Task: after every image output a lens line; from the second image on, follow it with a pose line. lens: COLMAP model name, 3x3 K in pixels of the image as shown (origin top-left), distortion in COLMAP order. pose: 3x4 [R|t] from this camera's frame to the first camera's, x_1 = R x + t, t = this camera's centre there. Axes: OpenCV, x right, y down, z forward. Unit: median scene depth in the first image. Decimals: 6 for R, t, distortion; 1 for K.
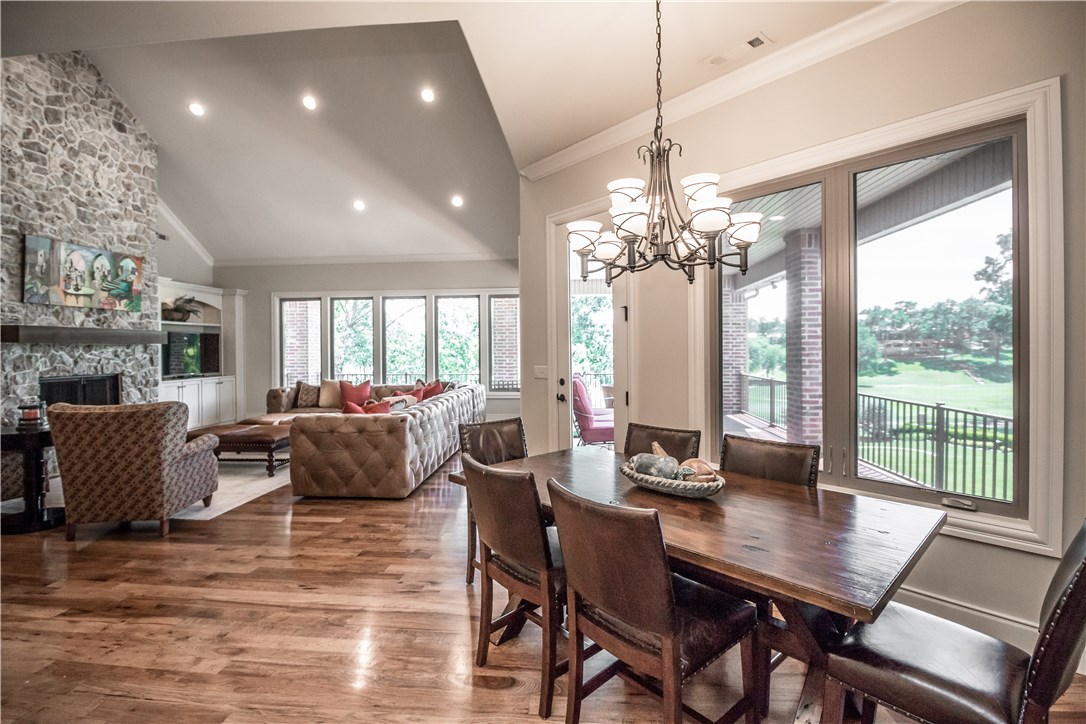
lens RADIAL K [[511.0, 0, 548.1], [0, 511.0, 351.9], [0, 0, 1]] dist [-0.007812, -0.008309]
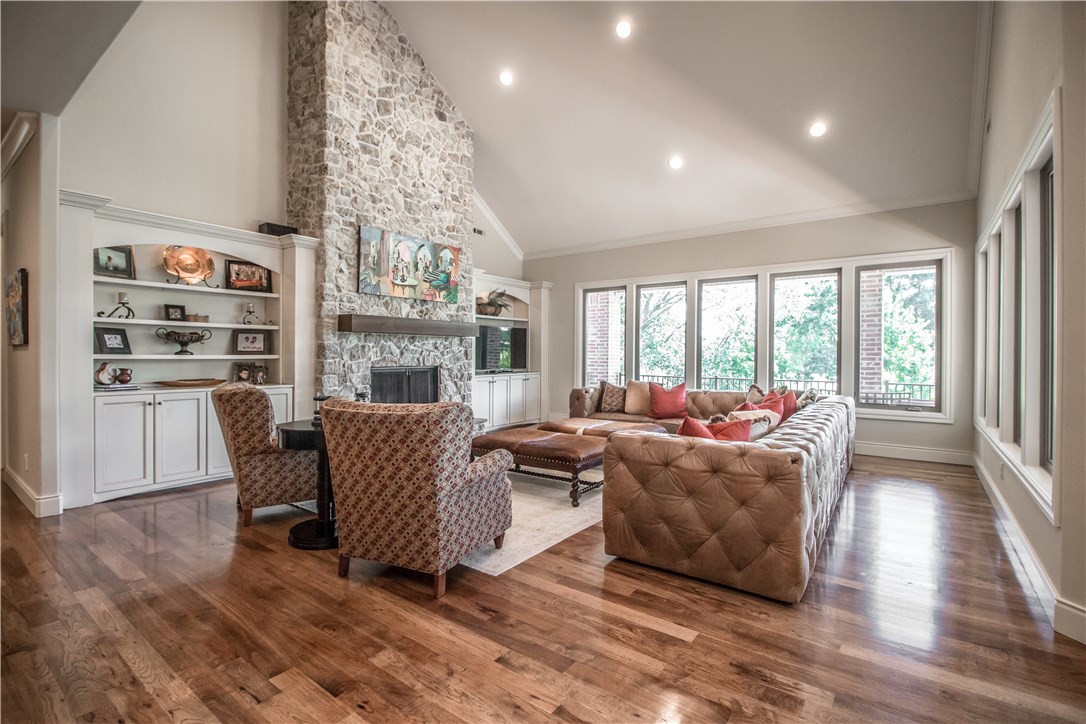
lens RADIAL K [[511.0, 0, 538.4], [0, 511.0, 356.6], [0, 0, 1]] dist [-0.007812, -0.008309]
pose [[0.846517, 0.015838, -0.532126, -0.166742], [-0.015355, 0.999868, 0.005333, 0.018068], [0.532140, 0.003656, 0.846648, 0.287081]]
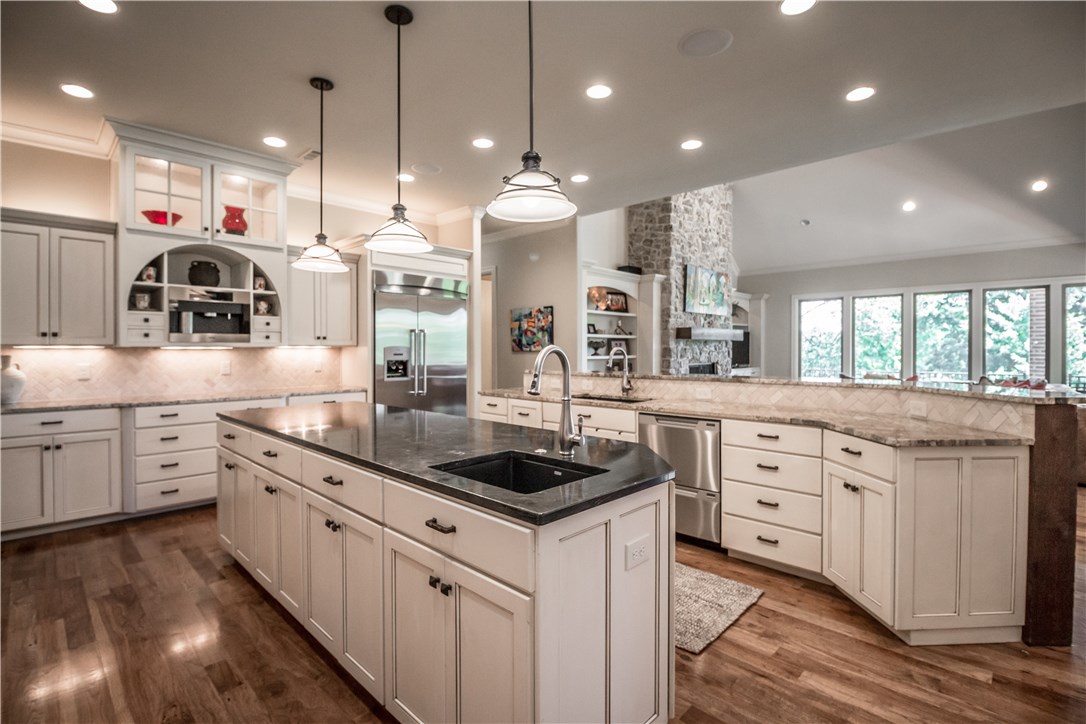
lens RADIAL K [[511.0, 0, 551.5], [0, 511.0, 357.3], [0, 0, 1]] dist [-0.007812, -0.008309]
pose [[0.771842, 0.014668, -0.635645, -0.361060], [-0.006160, 0.999859, 0.015593, 0.012822], [0.635785, -0.008119, 0.771824, -0.359620]]
